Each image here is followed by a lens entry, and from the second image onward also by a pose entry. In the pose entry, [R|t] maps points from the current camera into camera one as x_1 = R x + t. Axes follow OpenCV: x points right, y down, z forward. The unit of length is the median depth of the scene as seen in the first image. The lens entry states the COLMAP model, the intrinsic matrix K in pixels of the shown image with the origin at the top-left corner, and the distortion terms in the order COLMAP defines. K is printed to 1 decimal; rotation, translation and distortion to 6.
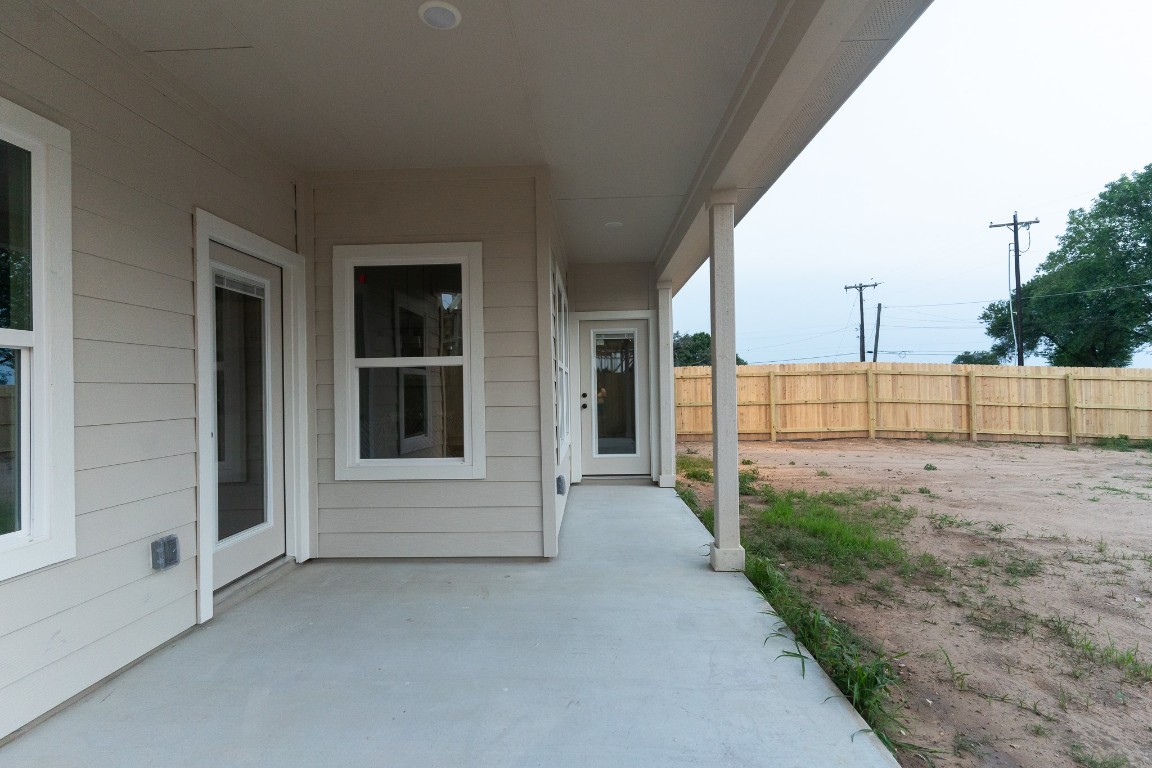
lens RADIAL K [[566.8, 0, 574.4], [0, 566.8, 382.0], [0, 0, 1]] dist [-0.075728, 0.032741]
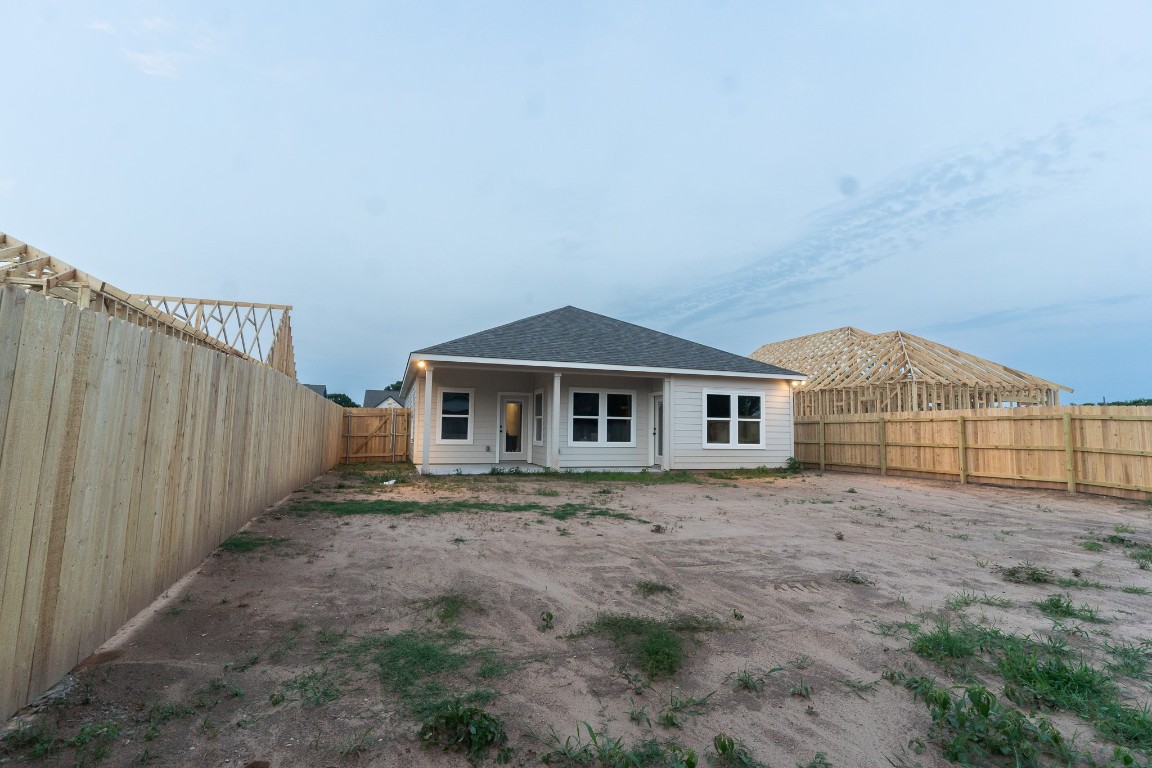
lens RADIAL K [[566.8, 0, 574.4], [0, 566.8, 382.0], [0, 0, 1]] dist [-0.075728, 0.032741]
pose [[0.318225, -0.060344, -0.946093, 1.102970], [-0.013051, 0.997599, -0.068019, -0.003430], [0.947925, 0.033993, 0.316674, -0.023741]]
